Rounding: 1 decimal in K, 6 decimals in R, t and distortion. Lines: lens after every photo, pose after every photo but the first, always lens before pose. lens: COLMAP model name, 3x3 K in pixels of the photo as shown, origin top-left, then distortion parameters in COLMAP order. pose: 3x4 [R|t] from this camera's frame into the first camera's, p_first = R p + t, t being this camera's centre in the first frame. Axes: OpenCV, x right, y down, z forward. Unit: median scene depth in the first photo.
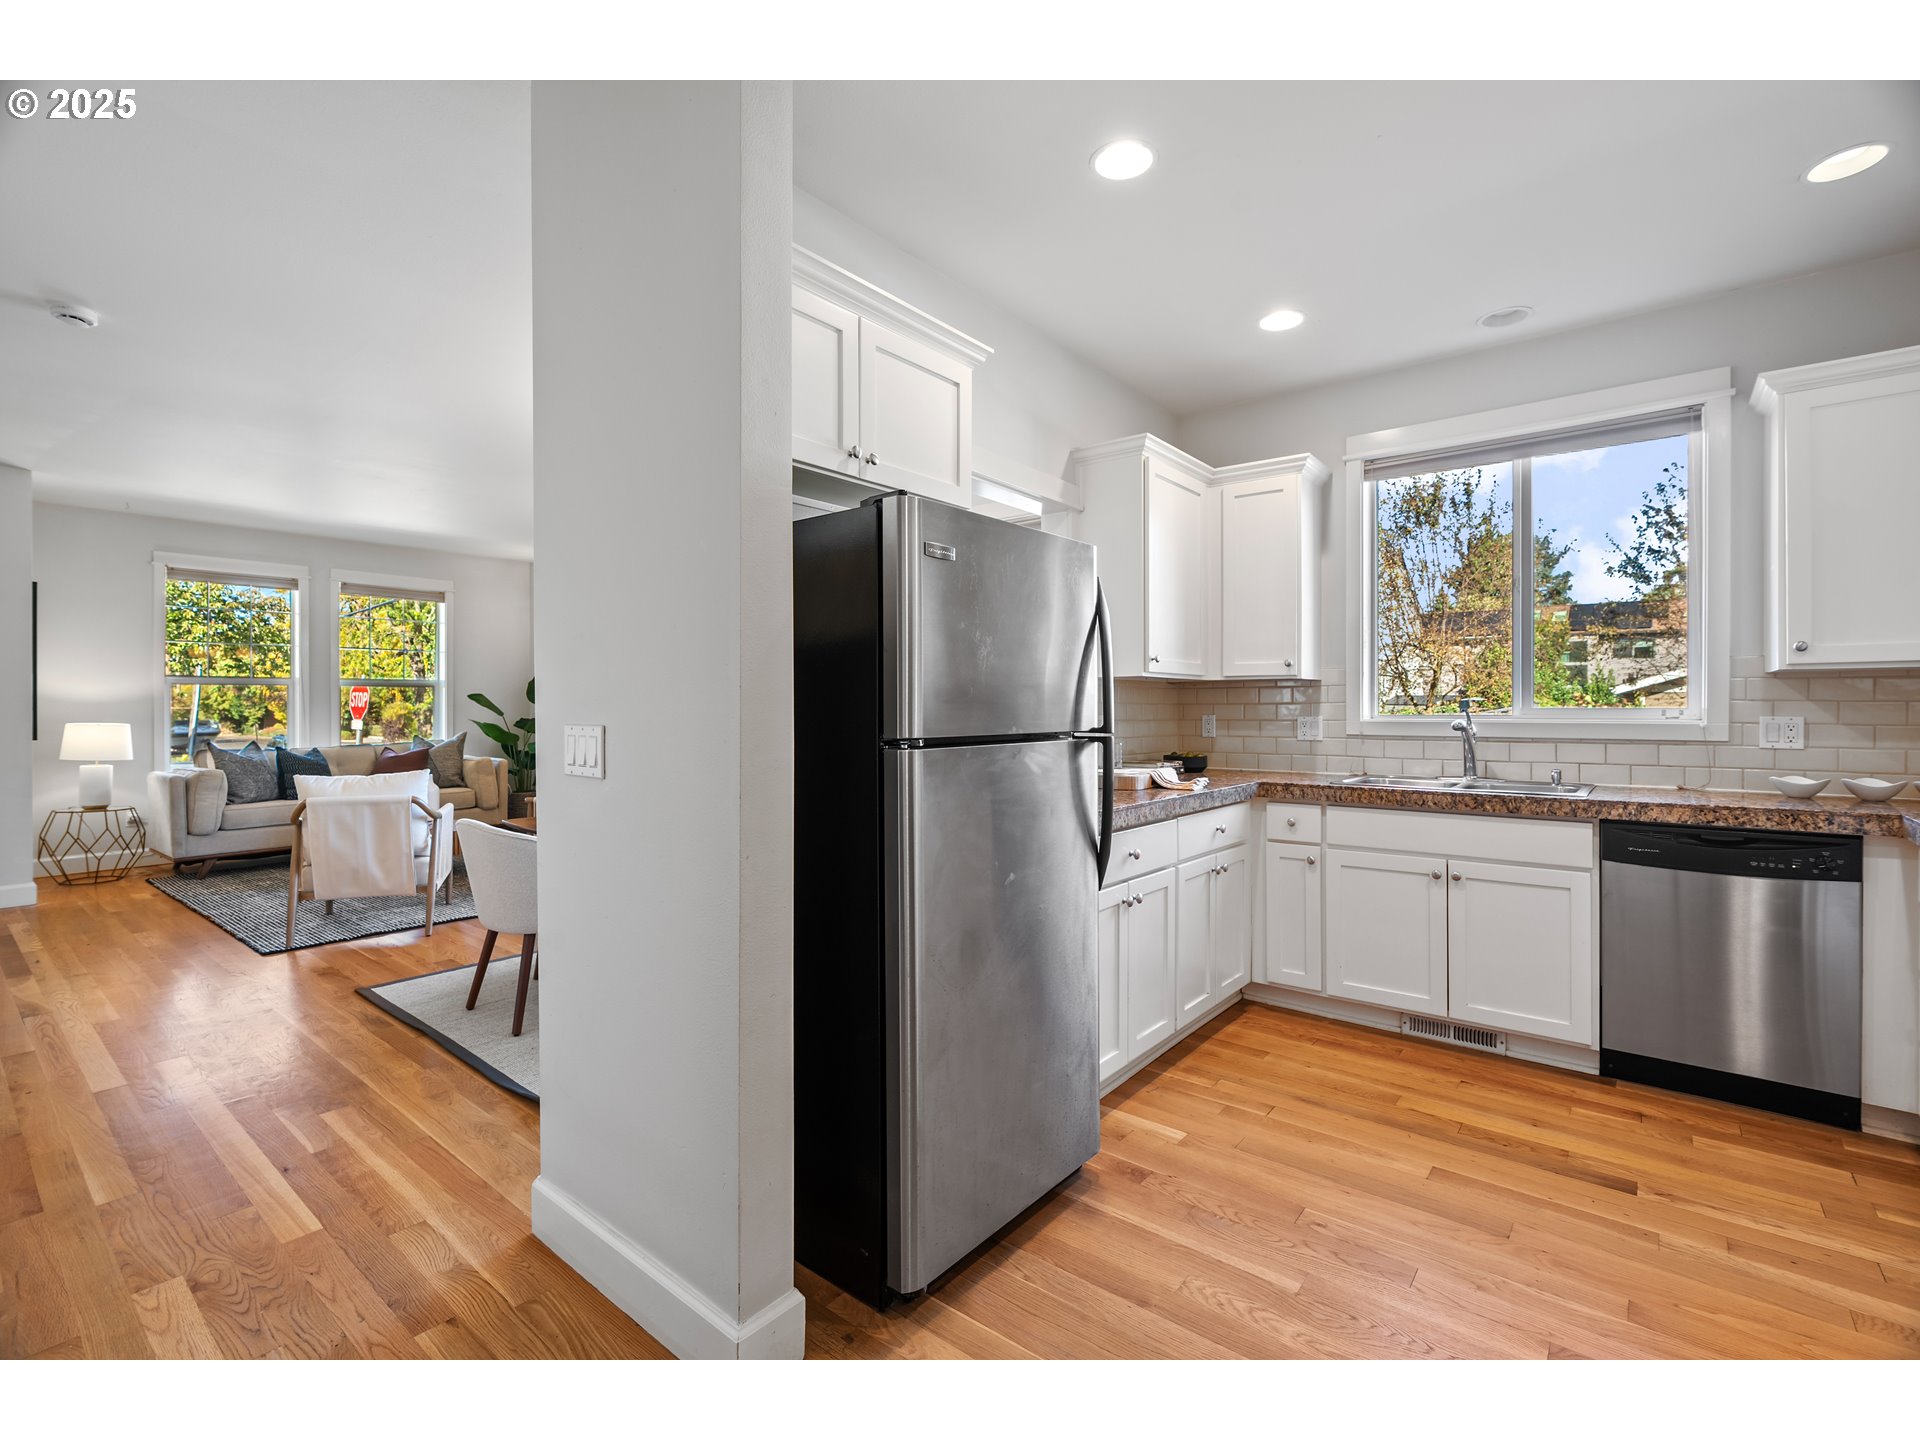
lens RADIAL K [[863.3, 0, 963.9], [0, 863.3, 709.8], [0, 0, 1]] dist [-0.006541, 0.002407]
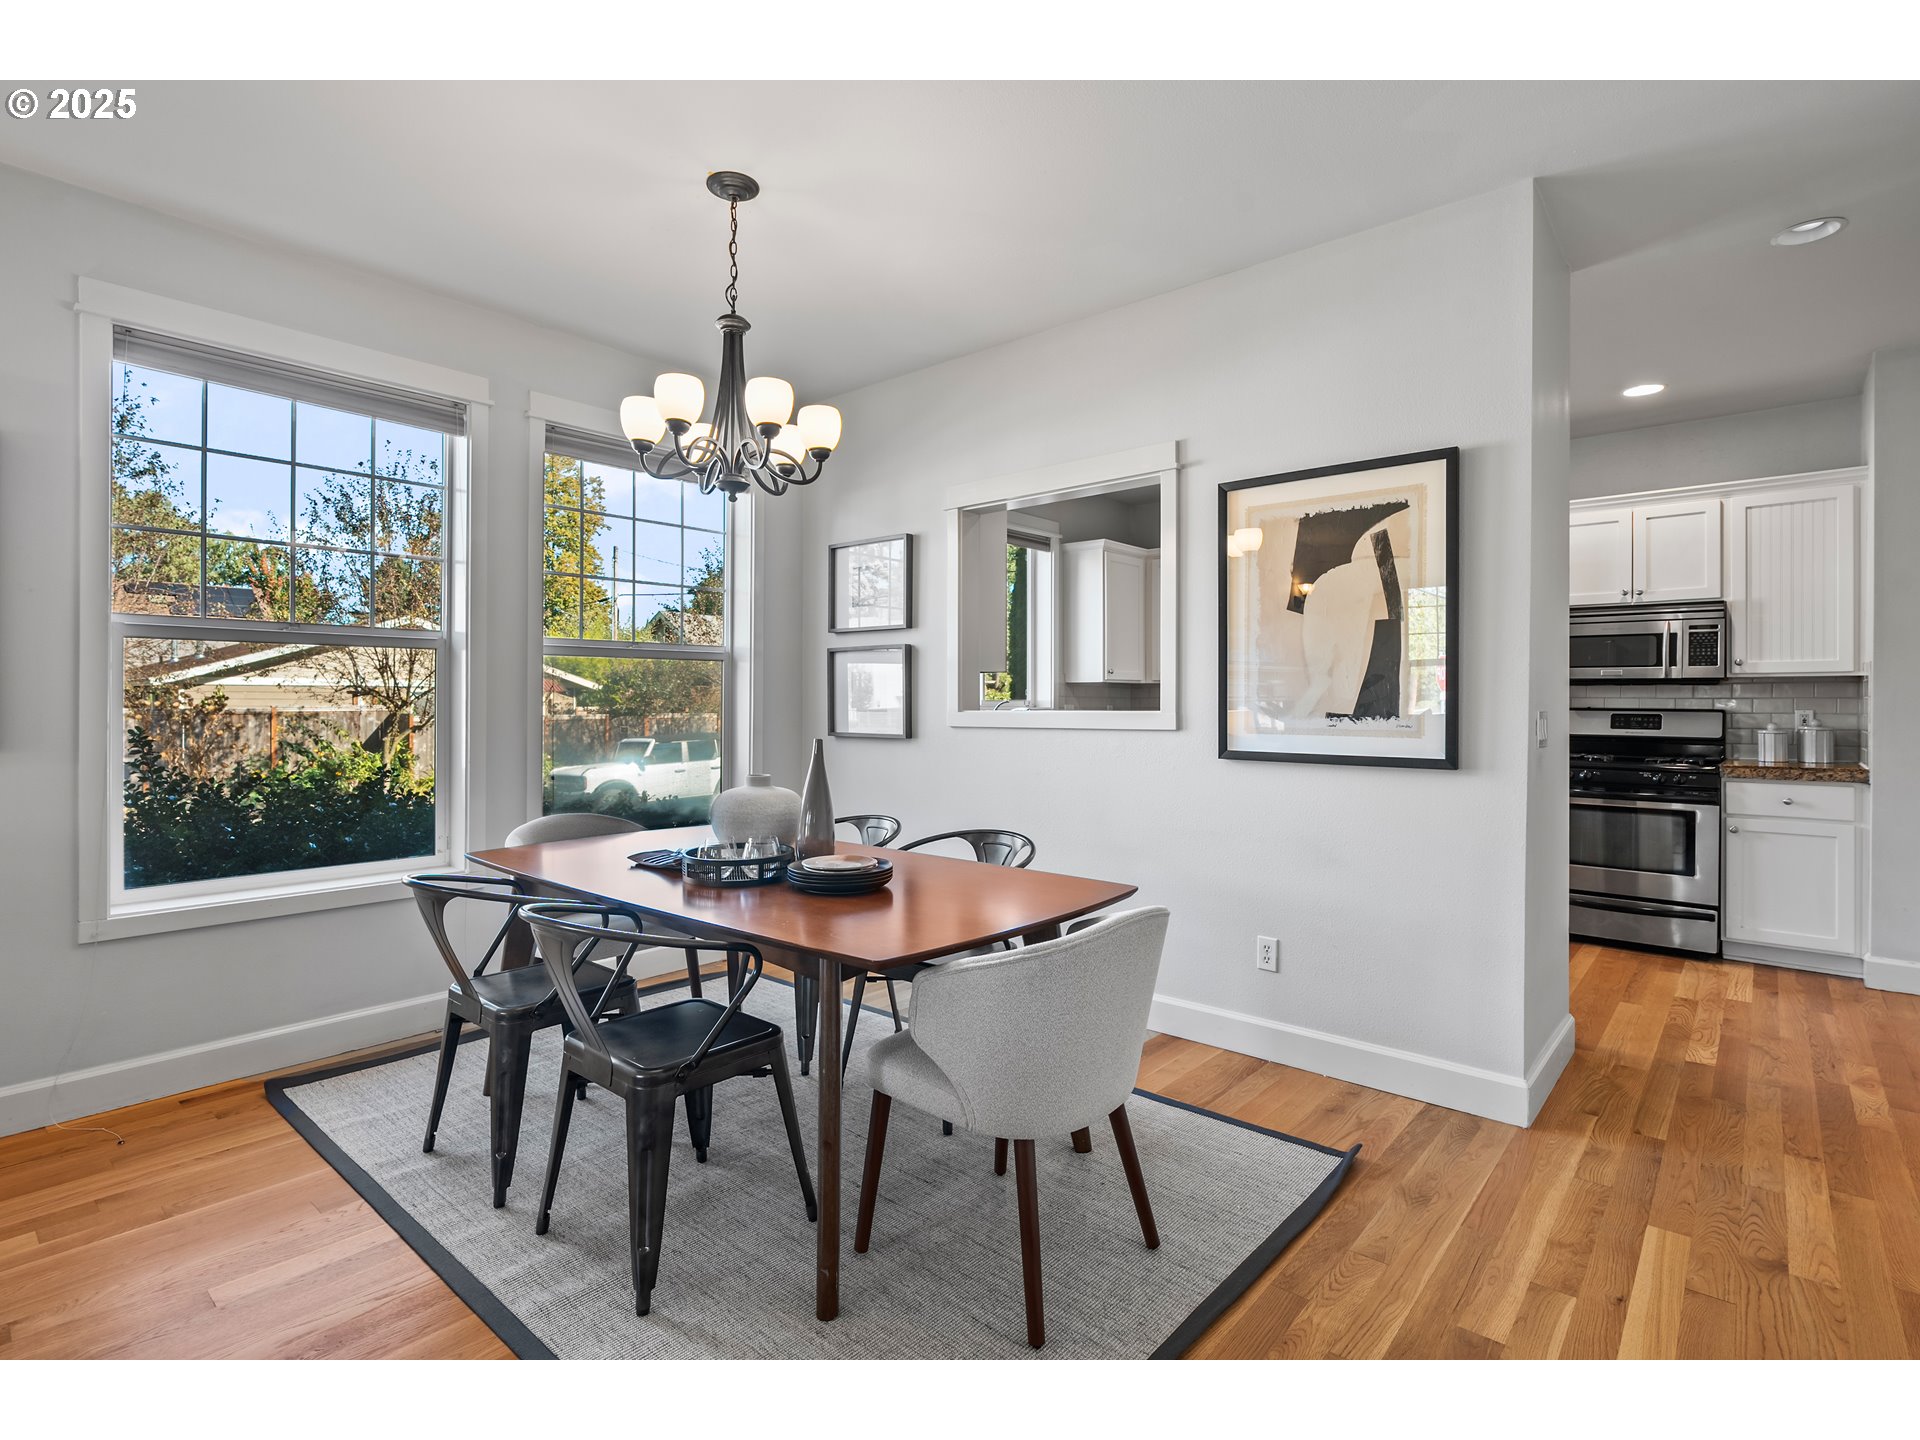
lens RADIAL K [[935.6, 0, 965.3], [0, 935.6, 712.0], [0, 0, 1]] dist [0.009328, 0.000316]
pose [[0.027007, -0.010271, 0.999582, -1.085316], [0.003080, 0.999943, 0.010192, -0.000615], [-0.999631, 0.002803, 0.027037, 1.031703]]
